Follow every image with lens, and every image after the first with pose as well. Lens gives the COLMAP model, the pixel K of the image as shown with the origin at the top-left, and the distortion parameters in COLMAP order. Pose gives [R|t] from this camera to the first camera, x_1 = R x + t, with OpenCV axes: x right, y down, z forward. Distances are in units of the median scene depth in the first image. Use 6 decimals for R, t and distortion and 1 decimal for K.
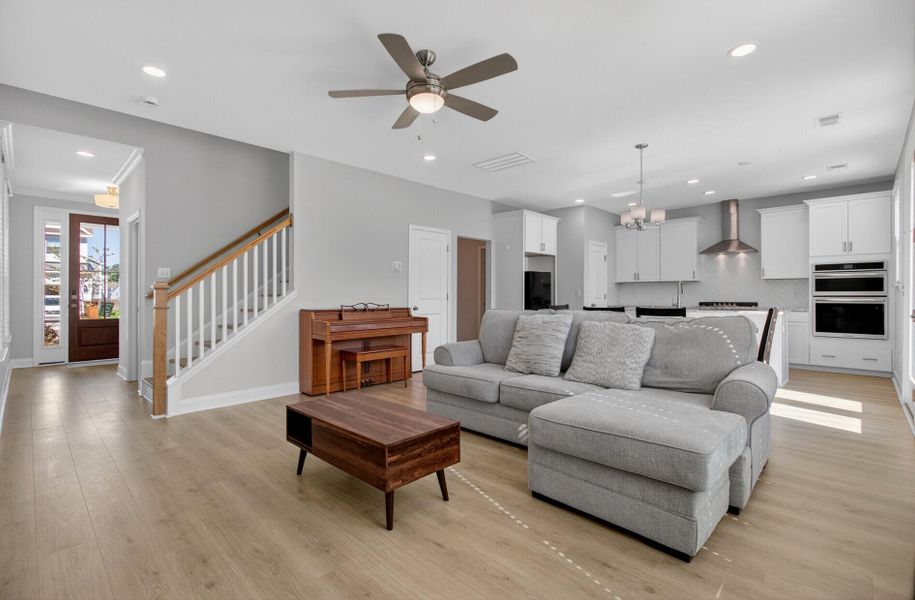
lens RADIAL K [[421.5, 0, 453.8], [0, 421.5, 294.3], [0, 0, 1]] dist [-0.001187, 0.000024]
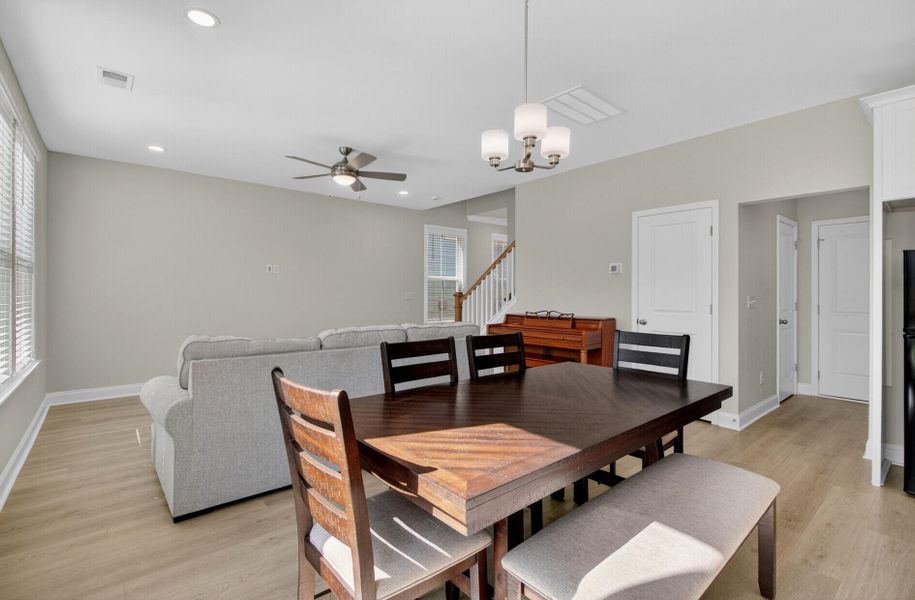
lens RADIAL K [[421.5, 0, 453.8], [0, 421.5, 294.3], [0, 0, 1]] dist [-0.001187, 0.000024]
pose [[-0.104731, -0.001817, -0.994499, 0.805236], [-0.003258, 0.999994, -0.001484, -0.016267], [0.994495, 0.003085, -0.104736, 0.871694]]
